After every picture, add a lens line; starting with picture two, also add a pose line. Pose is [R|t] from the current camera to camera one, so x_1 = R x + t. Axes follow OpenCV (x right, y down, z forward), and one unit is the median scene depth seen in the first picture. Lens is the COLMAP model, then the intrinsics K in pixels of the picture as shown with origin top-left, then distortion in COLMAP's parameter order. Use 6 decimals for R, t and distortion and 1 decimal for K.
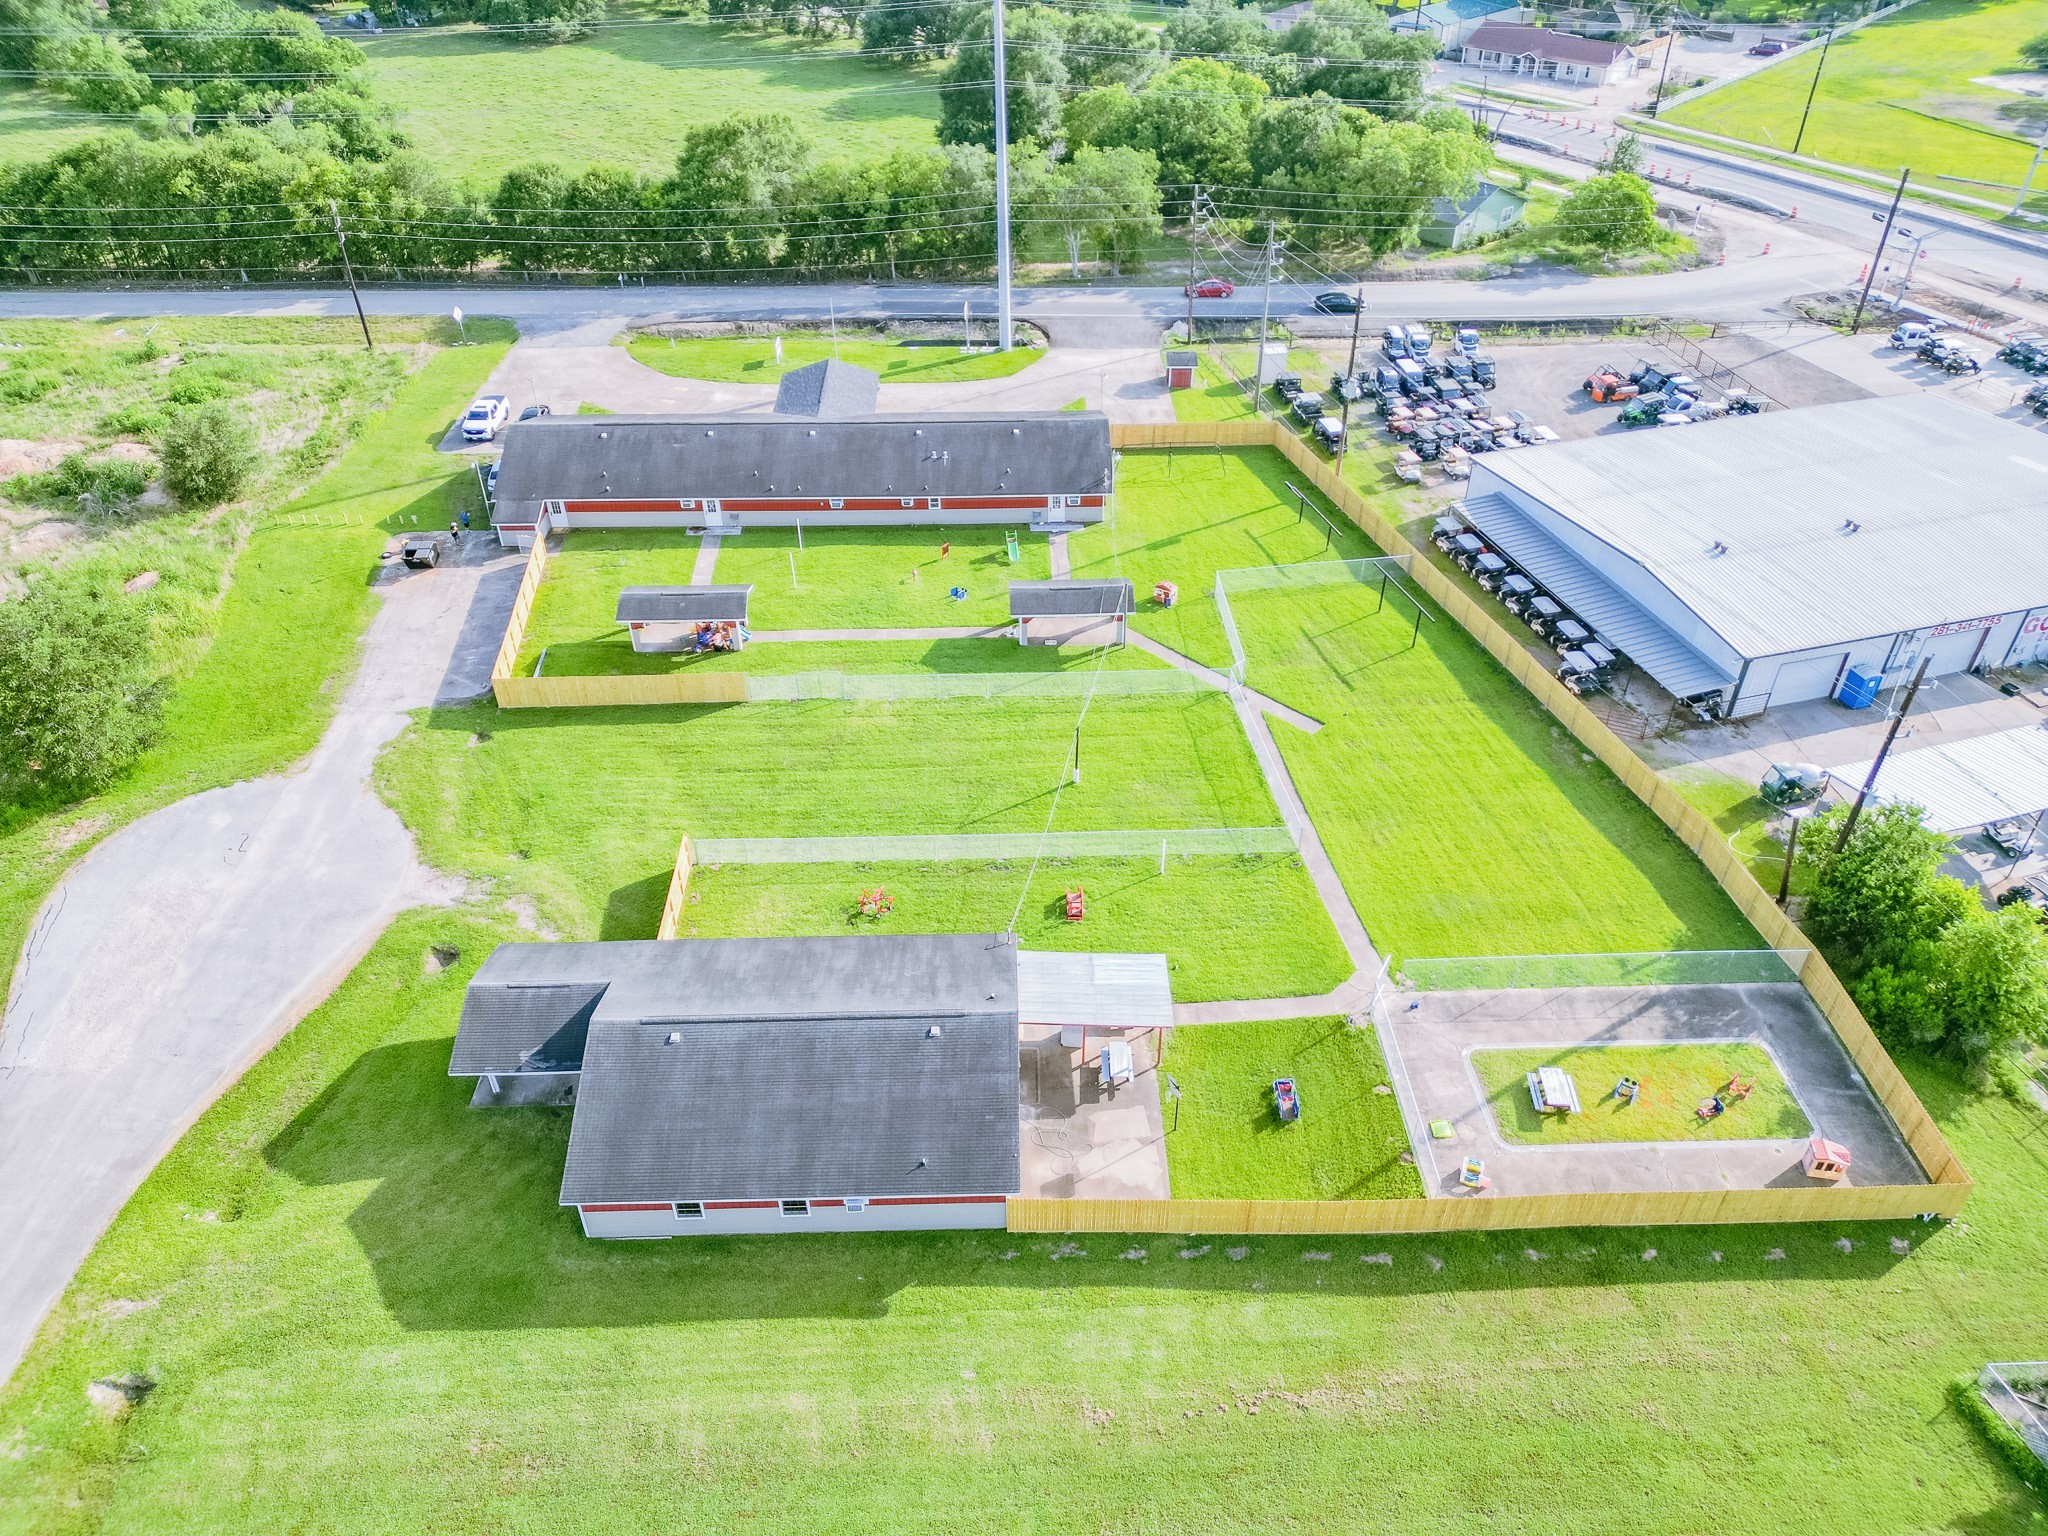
lens RADIAL K [[1443.7, 0, 1029.3], [0, 1443.7, 779.9], [0, 0, 1]] dist [0.036075, -0.007091]
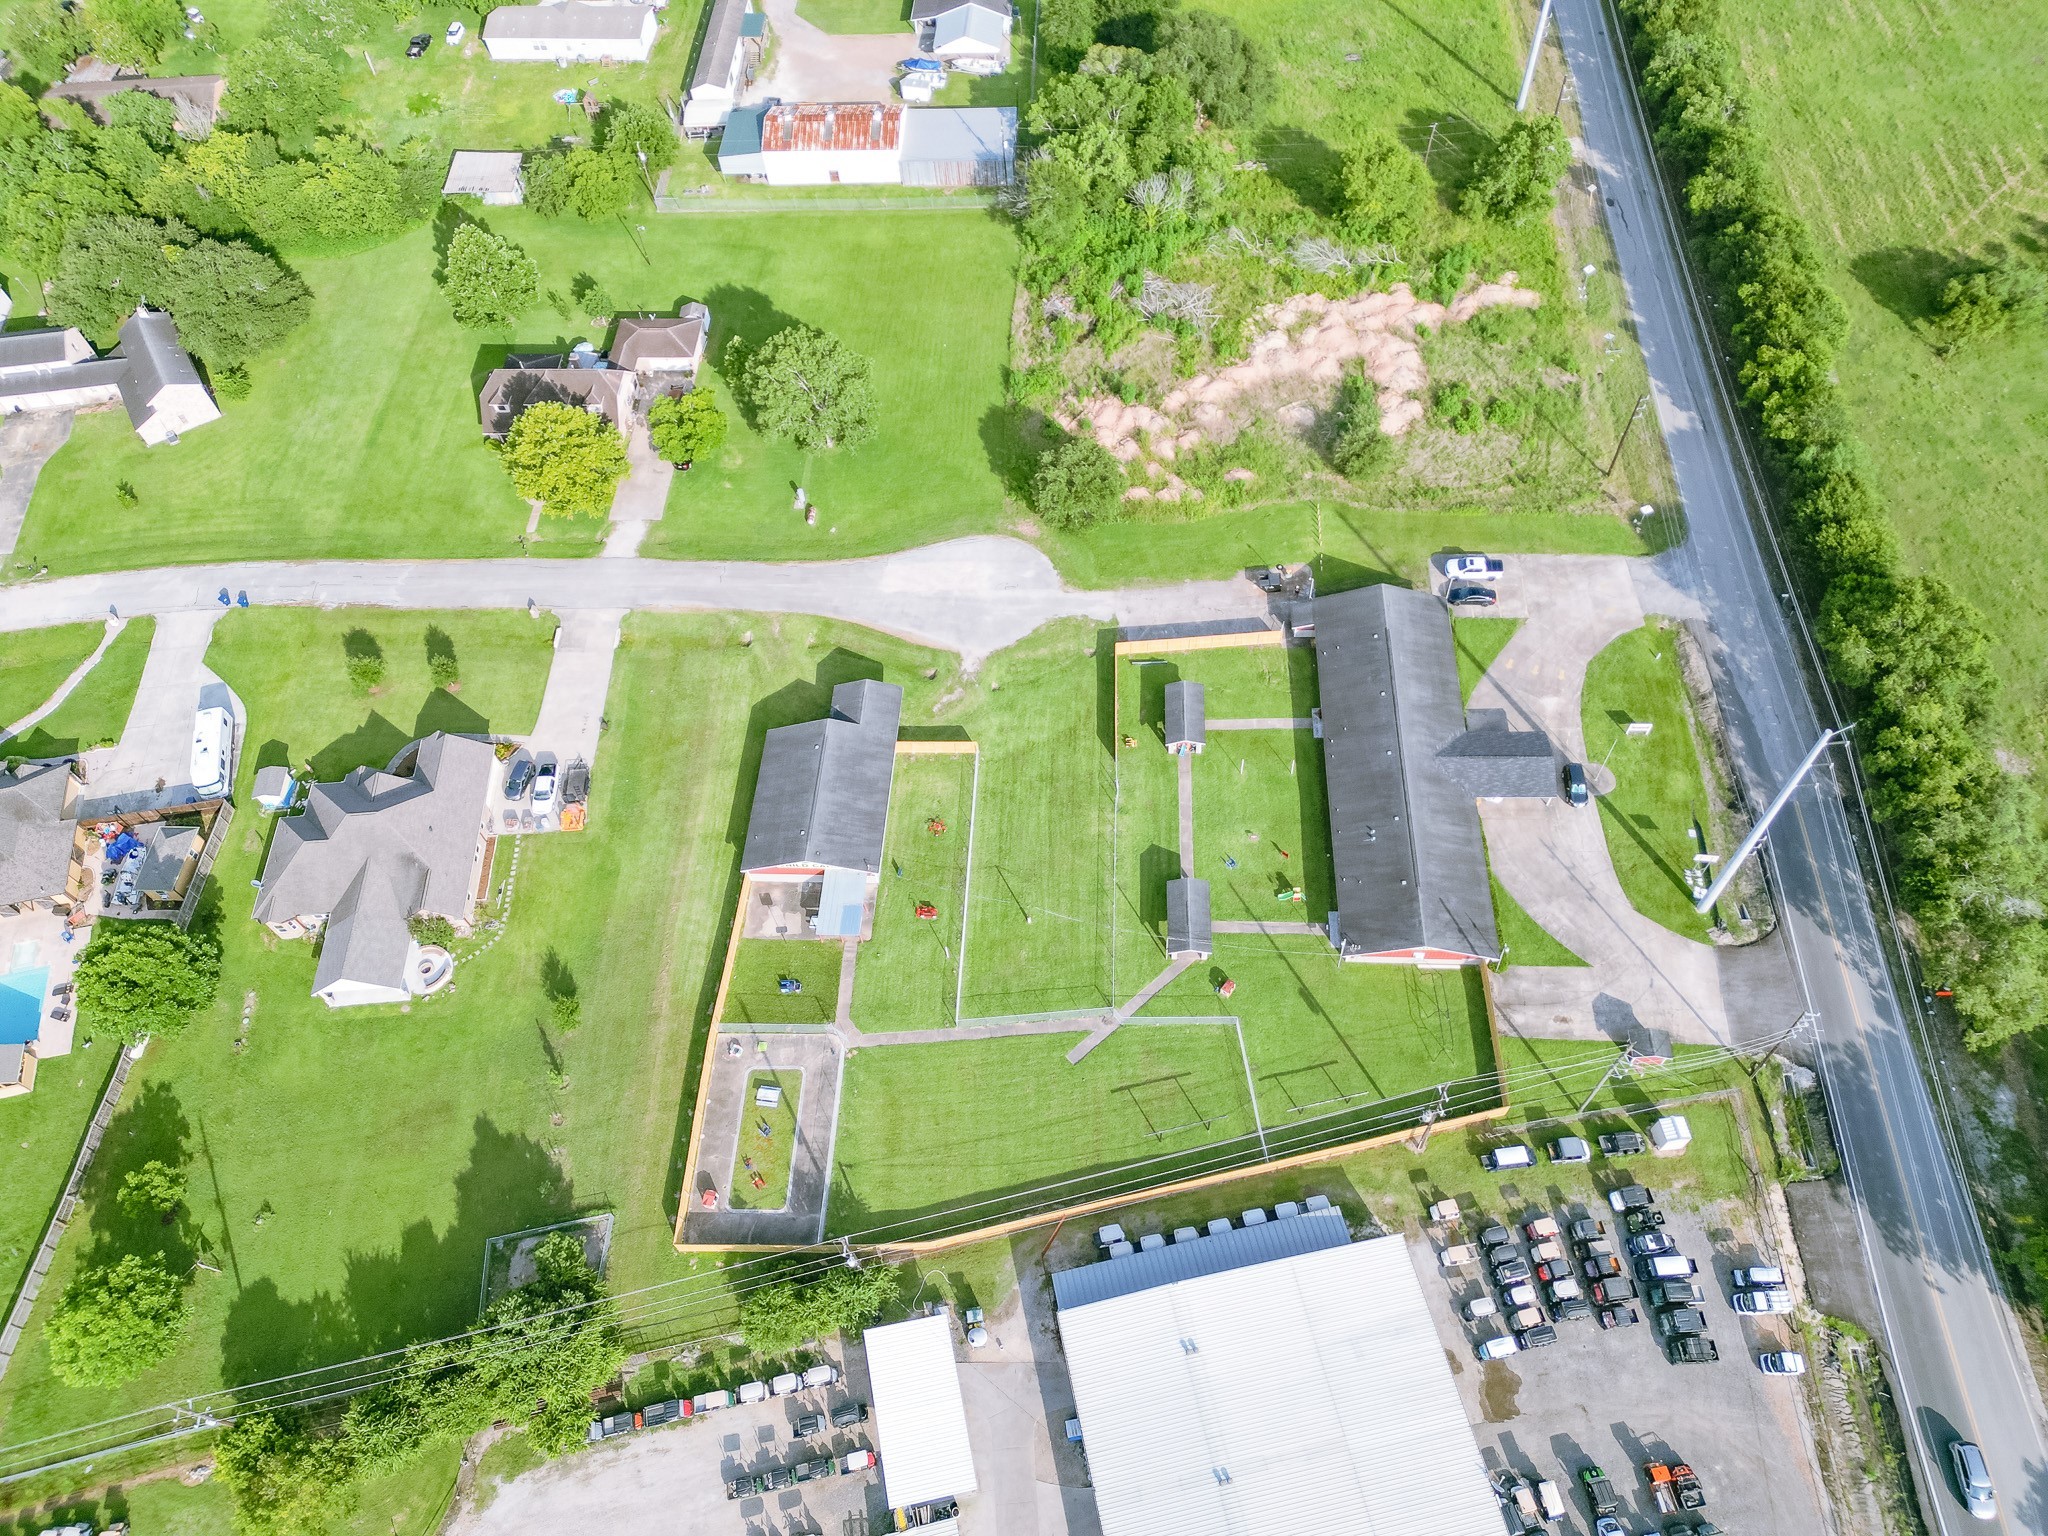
lens RADIAL K [[1443.7, 0, 1030.8], [0, 1443.7, 765.9], [0, 0, 1]] dist [0.036075, -0.007091]
pose [[-0.076499, 0.837210, -0.541505, 0.874132], [-0.553417, 0.416107, 0.721515, -1.430745], [0.829384, 0.354873, 0.431495, 0.161940]]
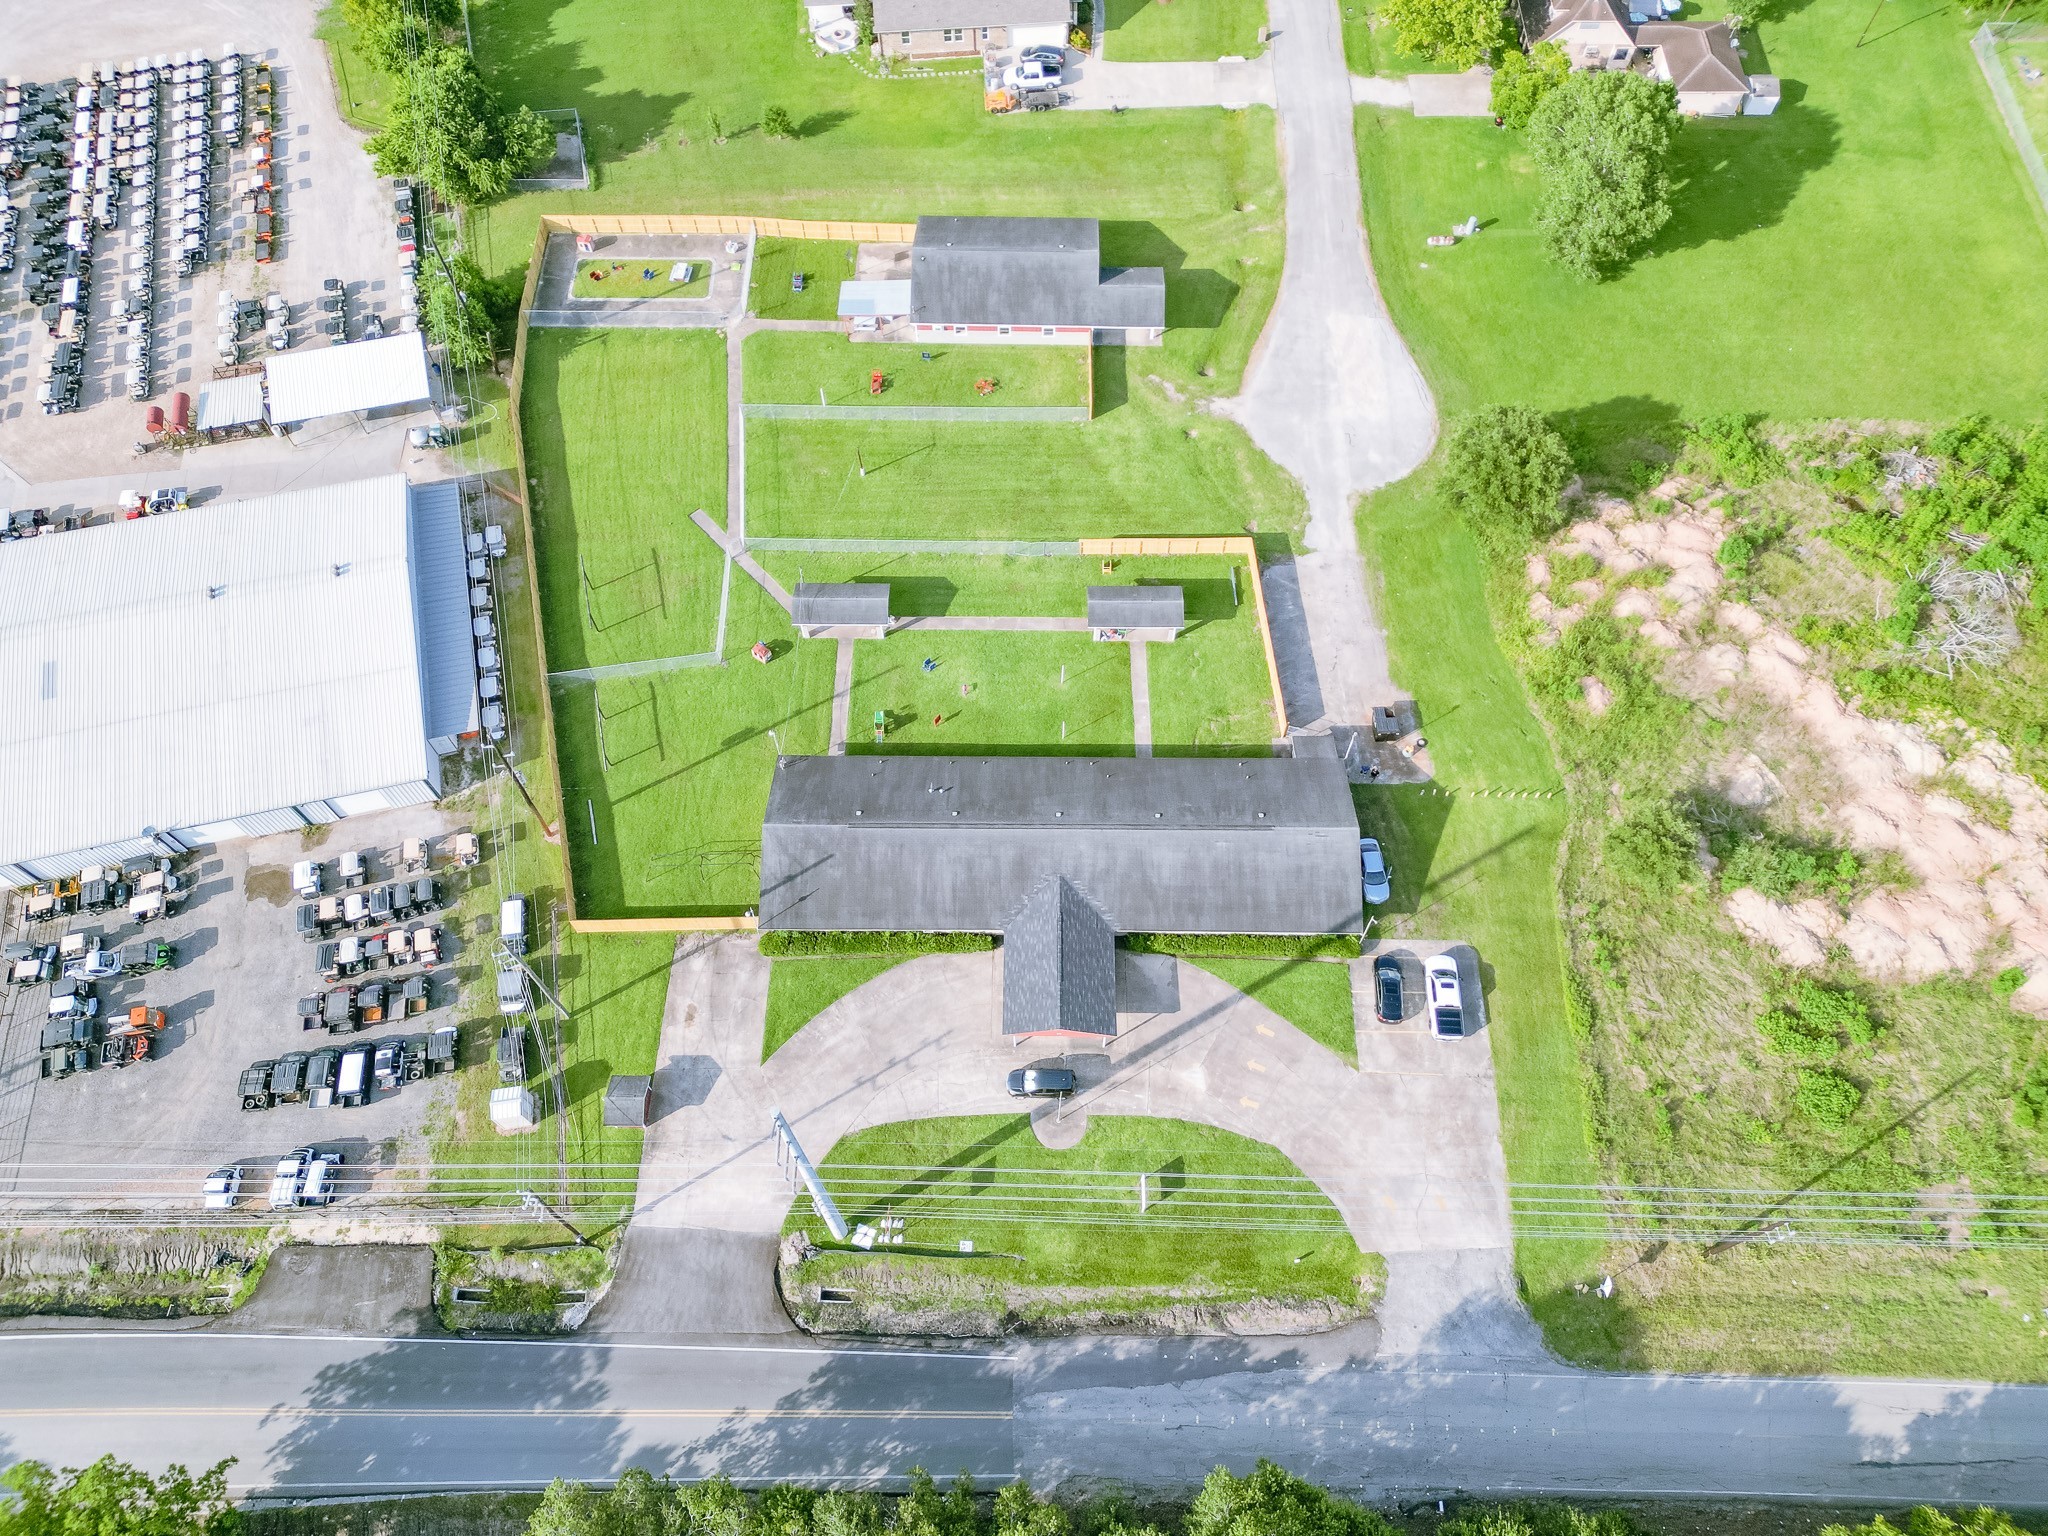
lens RADIAL K [[1443.7, 0, 1012.9], [0, 1443.7, 769.0], [0, 0, 1]] dist [0.036075, -0.007091]
pose [[-0.998916, -0.038194, 0.026616, -0.195180], [0.031908, -0.145425, 0.988855, -1.686409], [-0.033897, 0.988632, 0.146487, 1.122533]]
